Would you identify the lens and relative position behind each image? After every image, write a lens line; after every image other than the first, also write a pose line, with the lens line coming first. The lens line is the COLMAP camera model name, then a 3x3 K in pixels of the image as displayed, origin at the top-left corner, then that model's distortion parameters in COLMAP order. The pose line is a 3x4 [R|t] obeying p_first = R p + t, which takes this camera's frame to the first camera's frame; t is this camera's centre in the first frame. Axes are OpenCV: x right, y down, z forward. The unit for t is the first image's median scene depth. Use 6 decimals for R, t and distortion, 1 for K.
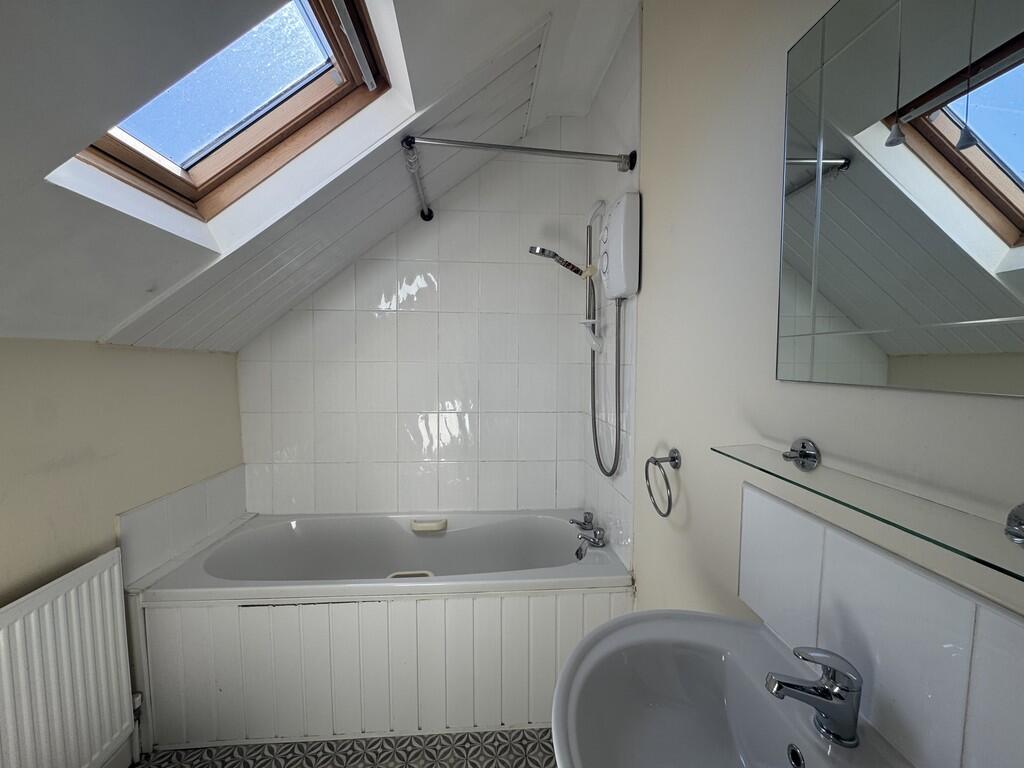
lens RADIAL K [[407.2, 0, 512.3], [0, 407.2, 382.3], [0, 0, 1]] dist [-0.001499, 0.000048]
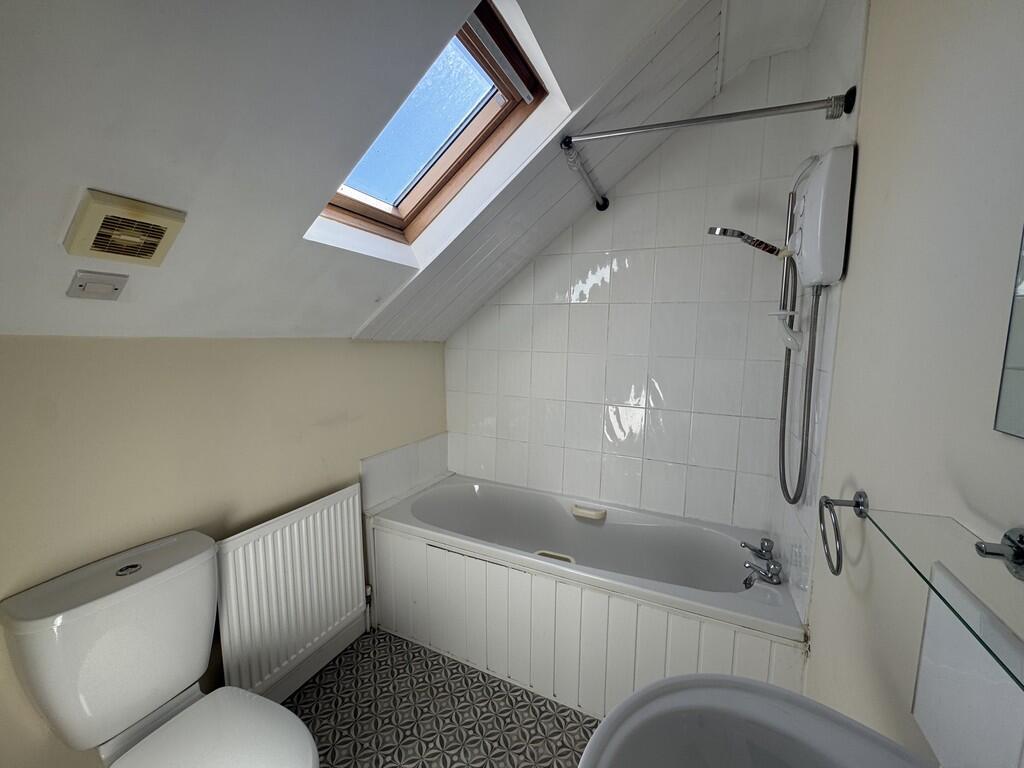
lens RADIAL K [[407.2, 0, 512.3], [0, 407.2, 382.3], [0, 0, 1]] dist [-0.001499, 0.000048]
pose [[0.873315, 0.064785, -0.482830, 0.144211], [-0.039232, 0.997252, 0.062849, -0.048797], [0.485575, -0.035945, 0.873456, 0.023488]]
